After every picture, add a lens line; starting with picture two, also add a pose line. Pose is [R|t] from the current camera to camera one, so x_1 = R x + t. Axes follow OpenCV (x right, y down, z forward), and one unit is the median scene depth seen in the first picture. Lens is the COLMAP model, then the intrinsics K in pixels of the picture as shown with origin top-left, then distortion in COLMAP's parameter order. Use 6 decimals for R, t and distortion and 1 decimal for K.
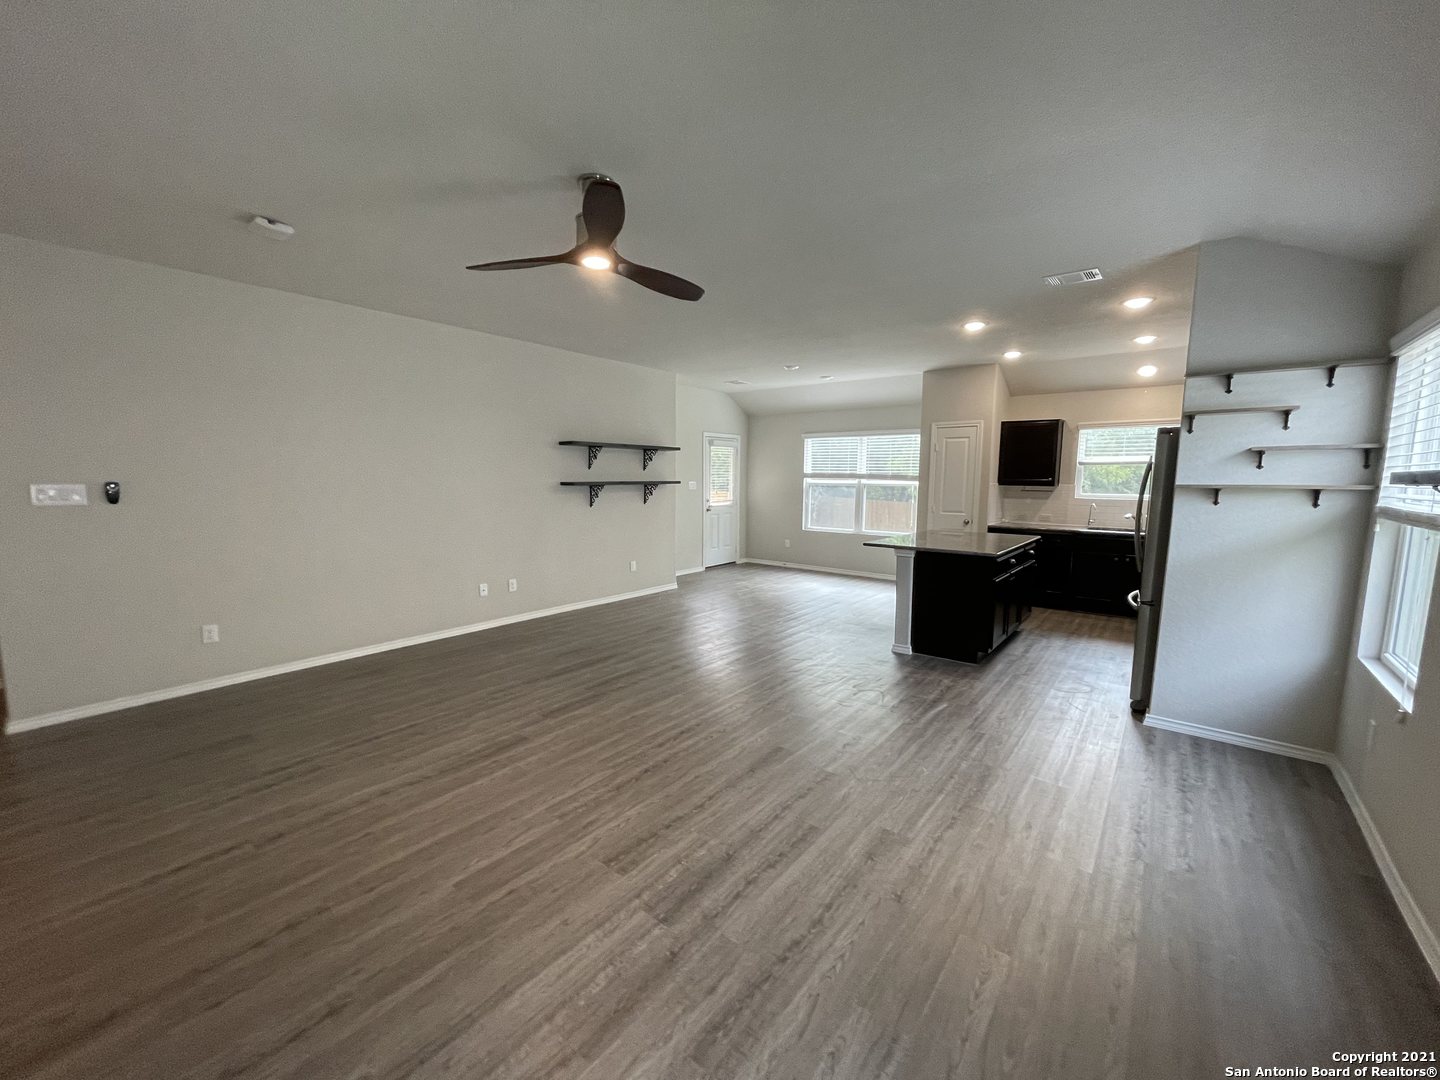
lens RADIAL K [[583.1, 0, 715.0], [0, 583.1, 544.3], [0, 0, 1]] dist [-0.002174, 0.001085]
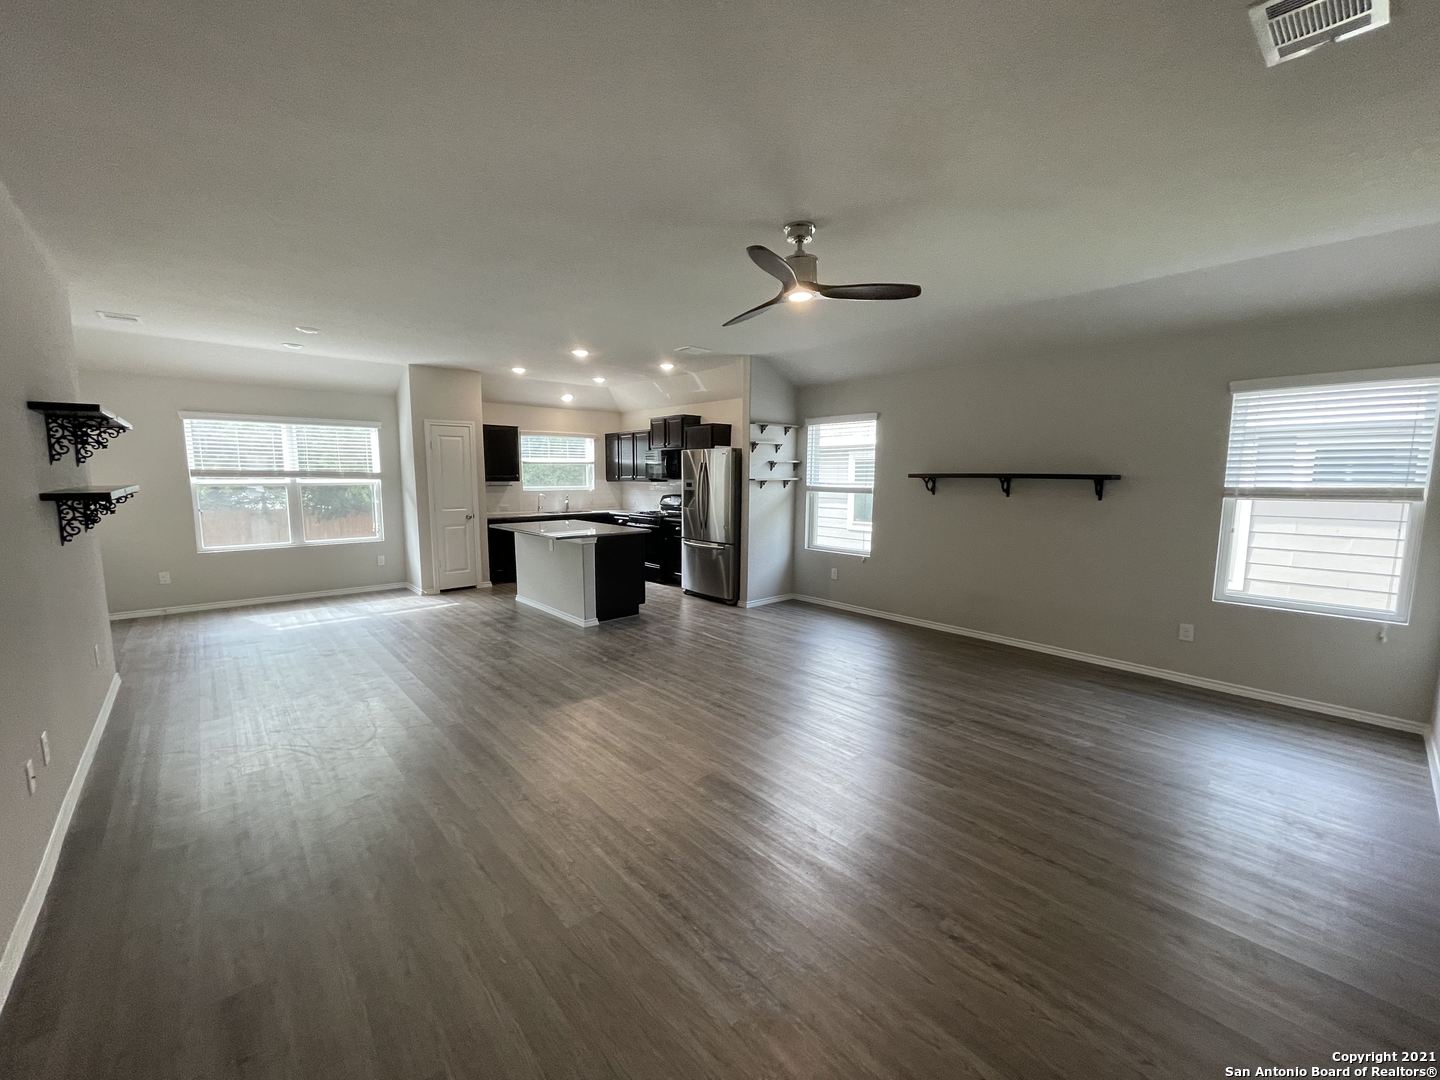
lens RADIAL K [[583.1, 0, 713.1], [0, 583.1, 543.7], [0, 0, 1]] dist [-0.002174, 0.001085]
pose [[0.174596, -0.123403, 0.976877, -0.594024], [0.113005, 0.988071, 0.104620, -0.056254], [-0.978134, 0.092126, 0.186458, 0.410639]]
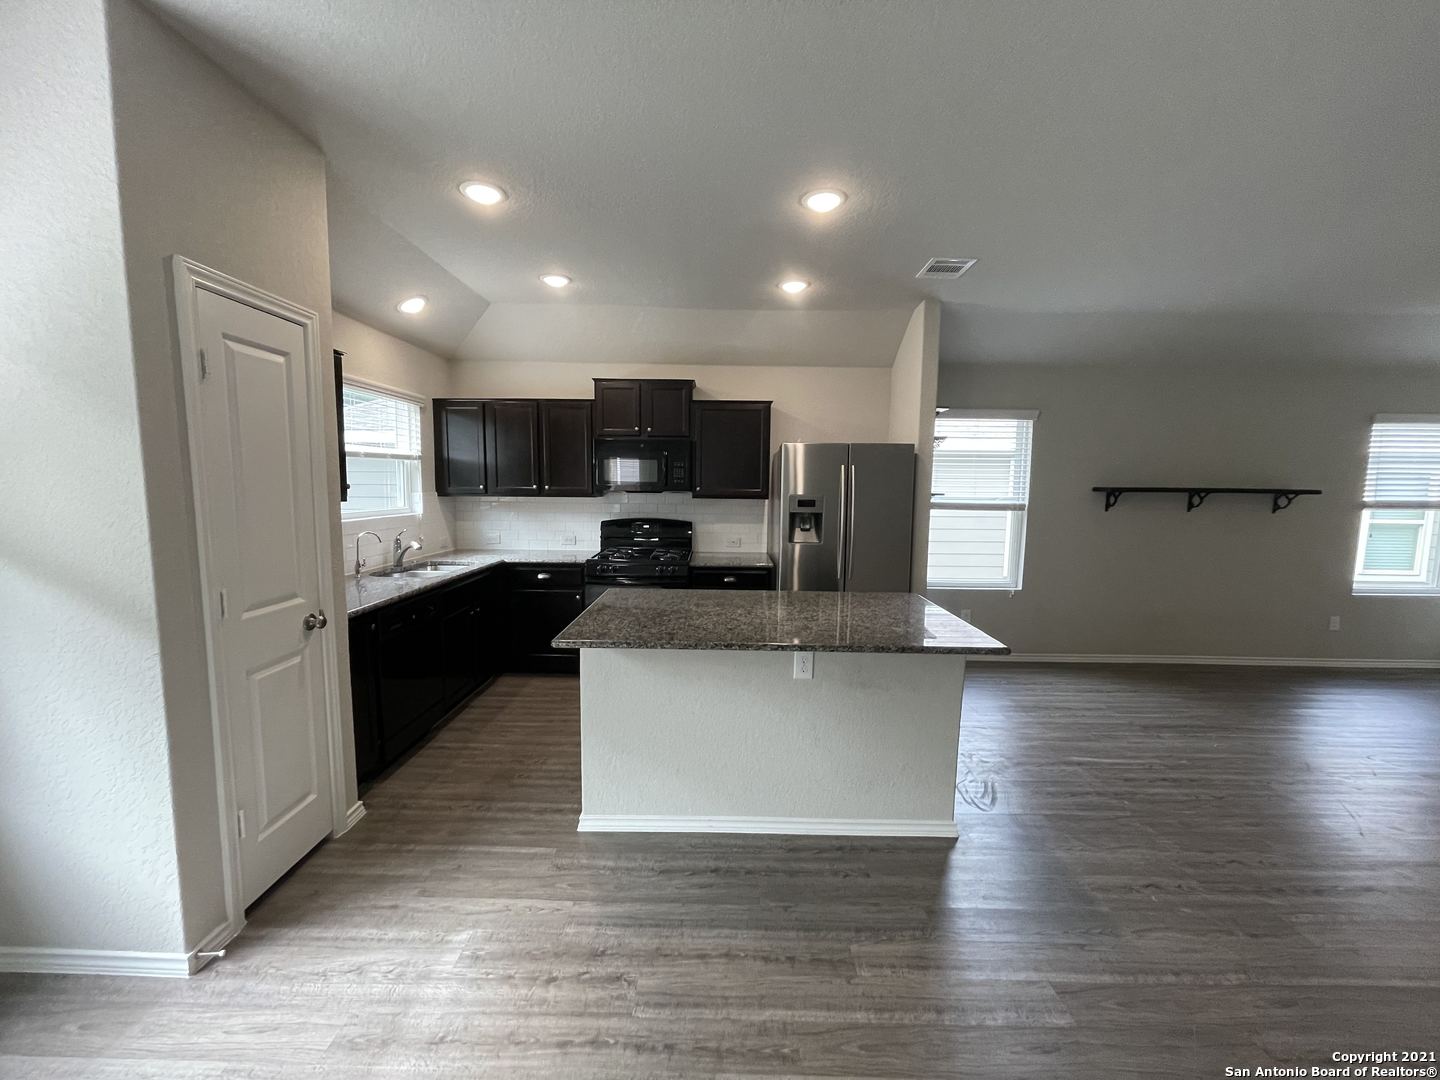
lens RADIAL K [[583.1, 0, 712.7], [0, 583.1, 546.9], [0, 0, 1]] dist [-0.002174, 0.001085]
pose [[-0.614568, -0.098953, 0.782633, 0.049611], [0.076356, 0.979981, 0.183864, -0.134753], [-0.785160, 0.172756, -0.594709, 1.119077]]
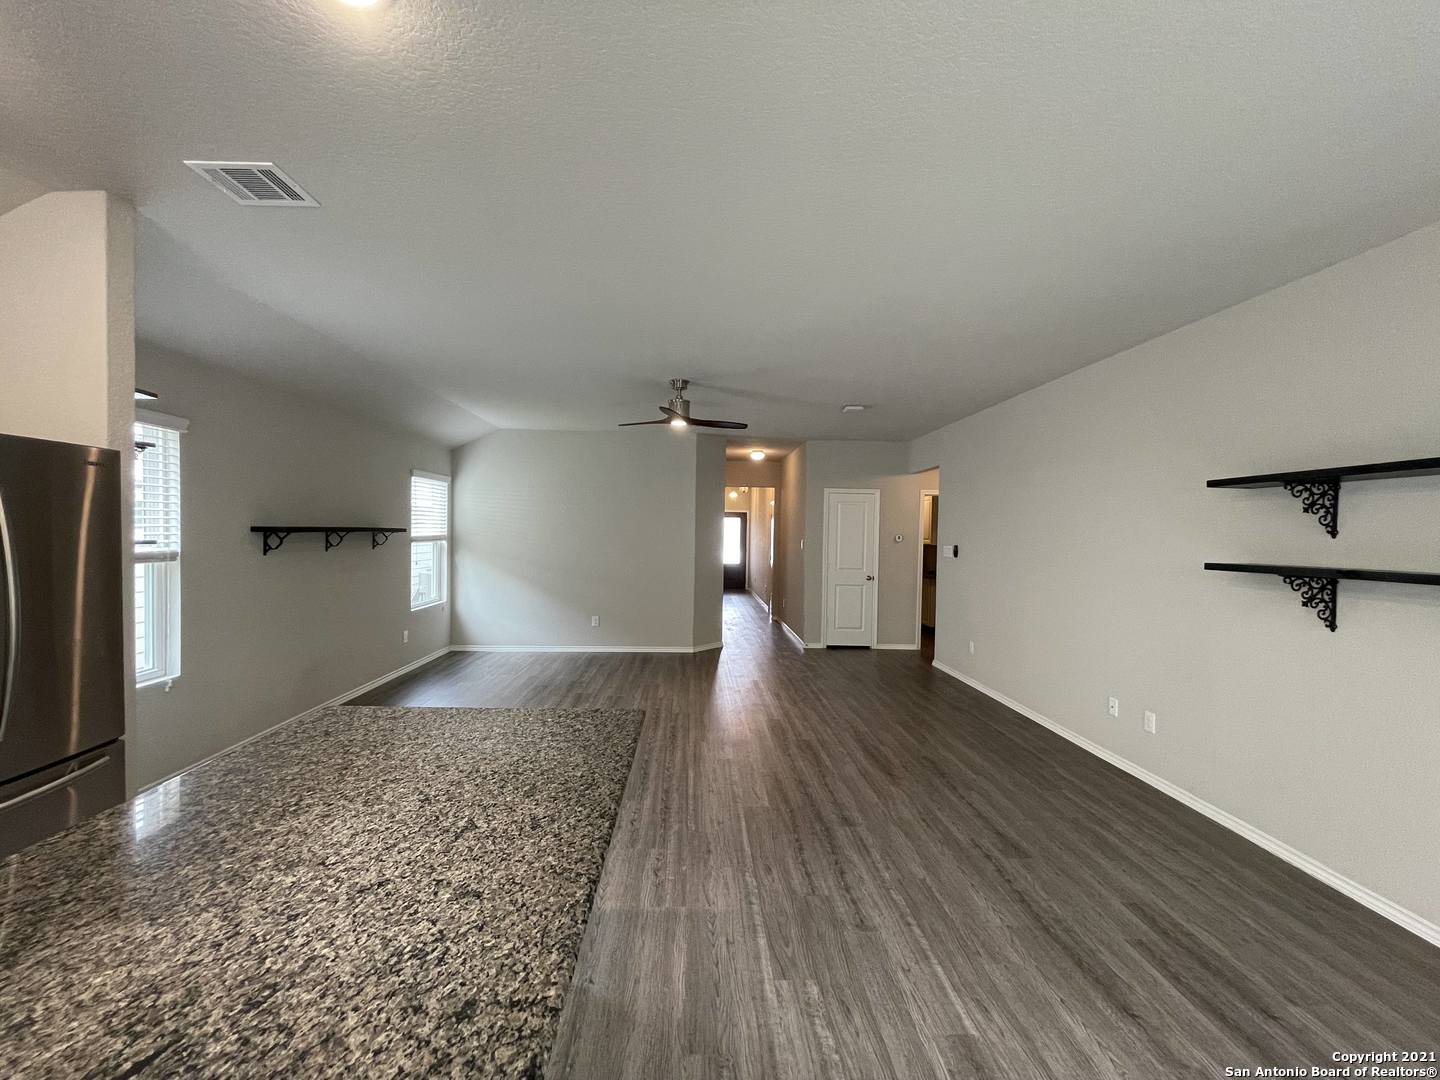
lens RADIAL K [[583.1, 0, 721.2], [0, 583.1, 542.5], [0, 0, 1]] dist [-0.002174, 0.001085]
pose [[-0.754305, -0.005937, -0.656497, 0.377304], [-0.097791, 0.989820, 0.103409, -0.128122], [0.649200, 0.142202, -0.747207, 1.043810]]
